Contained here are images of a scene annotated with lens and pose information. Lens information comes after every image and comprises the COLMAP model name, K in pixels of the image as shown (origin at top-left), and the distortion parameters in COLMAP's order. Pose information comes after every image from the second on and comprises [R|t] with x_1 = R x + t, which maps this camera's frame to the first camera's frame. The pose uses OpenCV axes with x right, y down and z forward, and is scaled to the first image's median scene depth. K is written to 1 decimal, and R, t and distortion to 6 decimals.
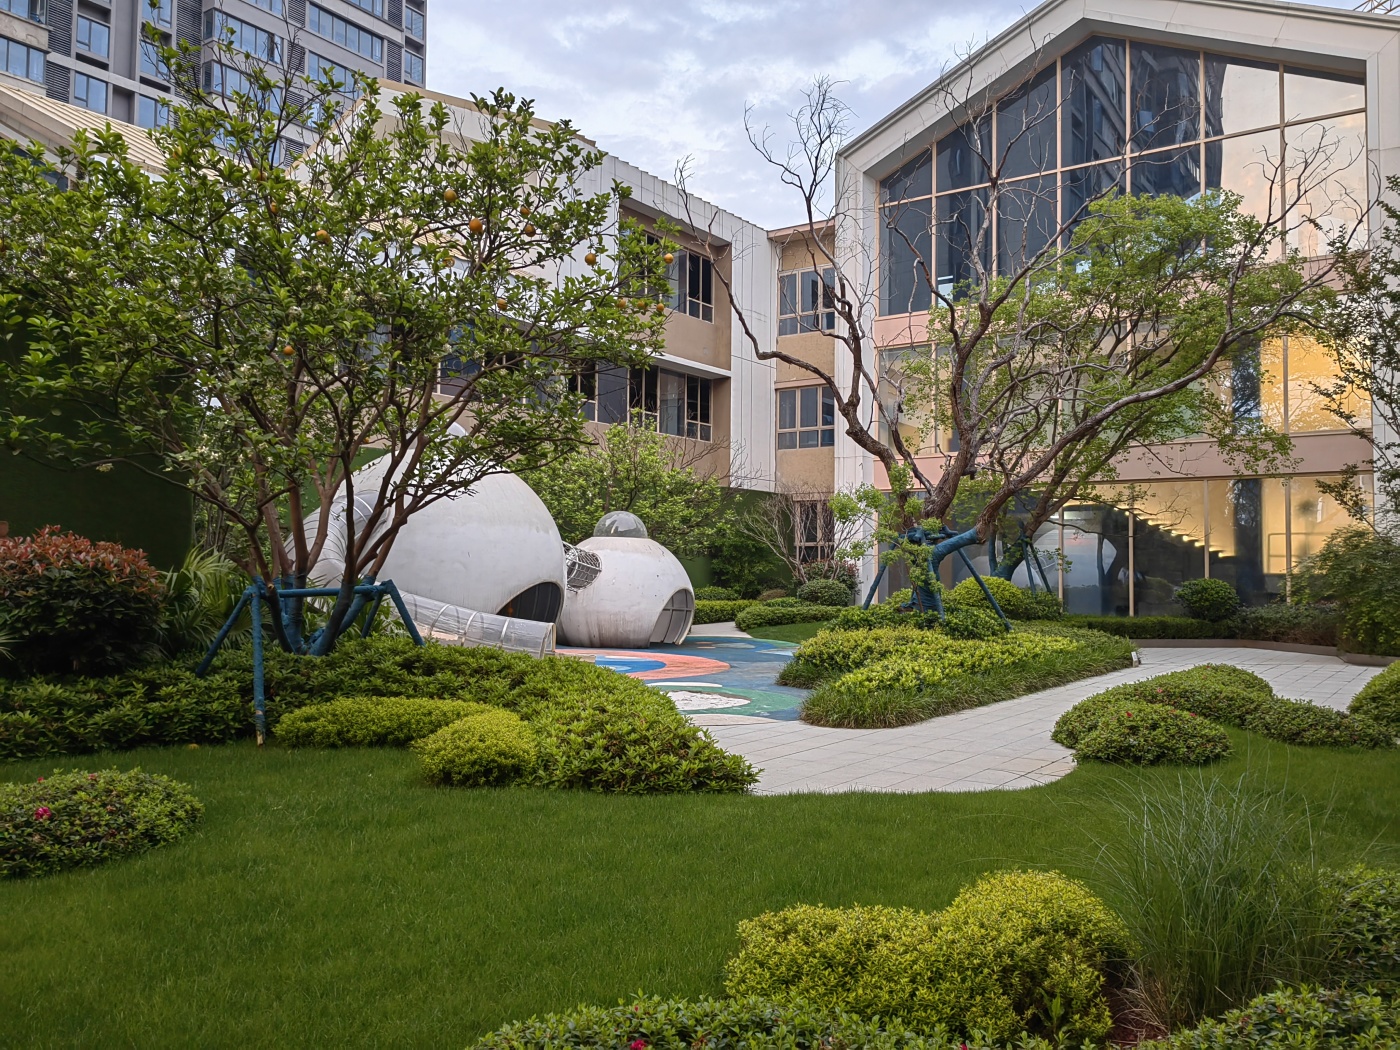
lens RADIAL K [[1106.0, 0, 700.0], [0, 1106.0, 525.0], [0, 0, 1]] dist [0.055653, -0.071801]
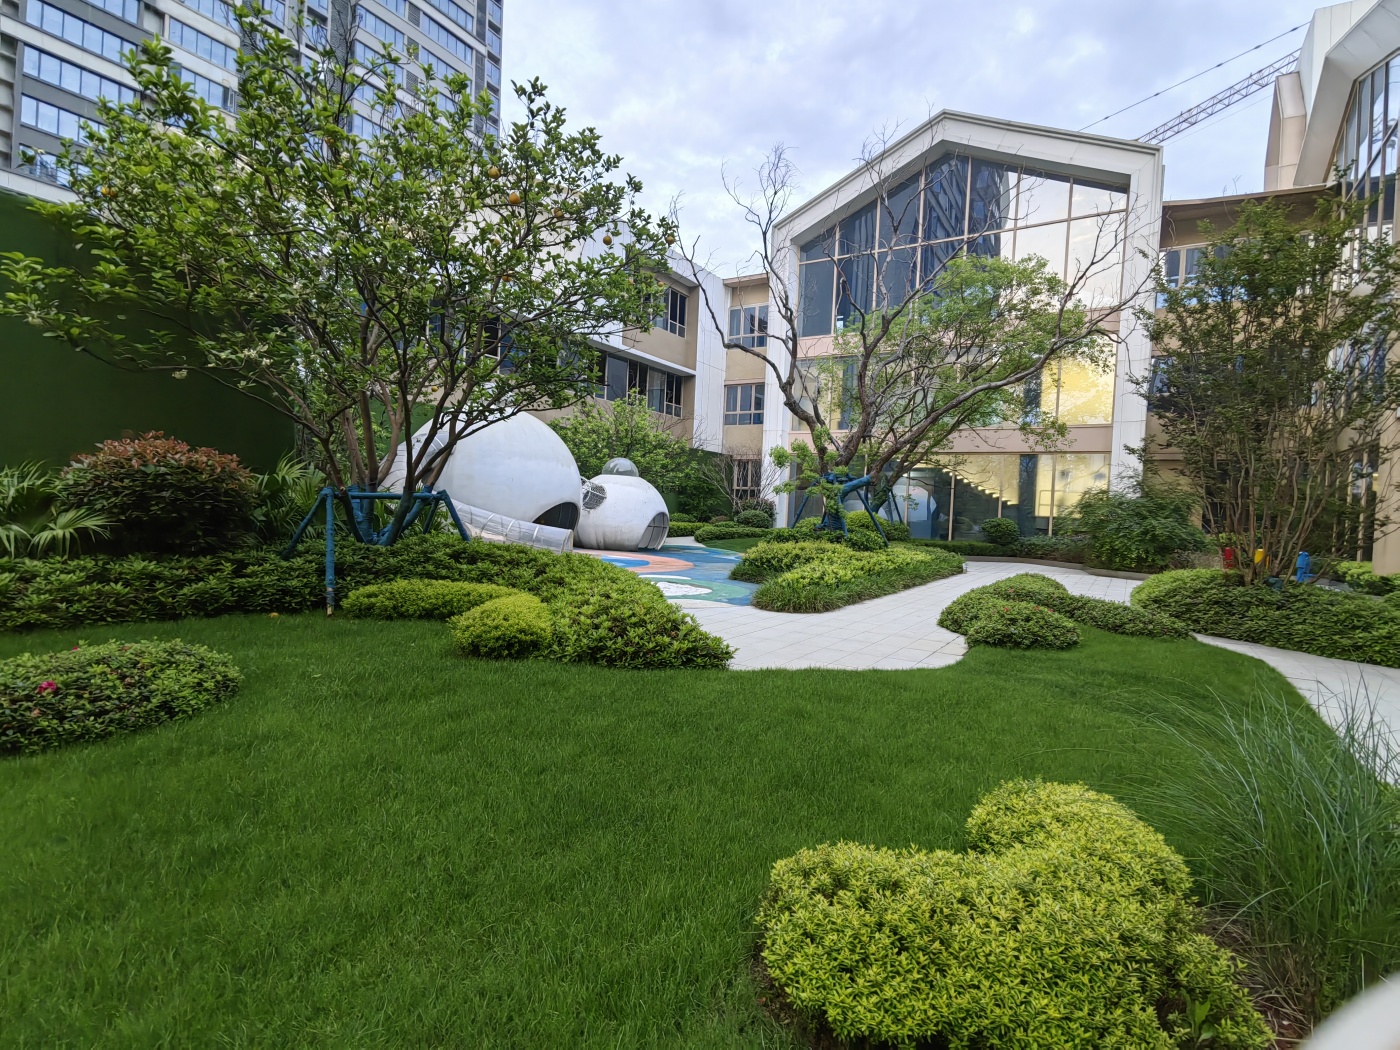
lens RADIAL K [[667.6, 0, 700.0], [0, 667.6, 525.0], [0, 0, 1]] dist [0.001343, 0.000100]
pose [[0.997960, 0.034212, 0.053897, -0.023173], [-0.037694, 0.997175, 0.064975, 0.029141], [-0.051522, -0.066874, 0.996430, 0.213276]]
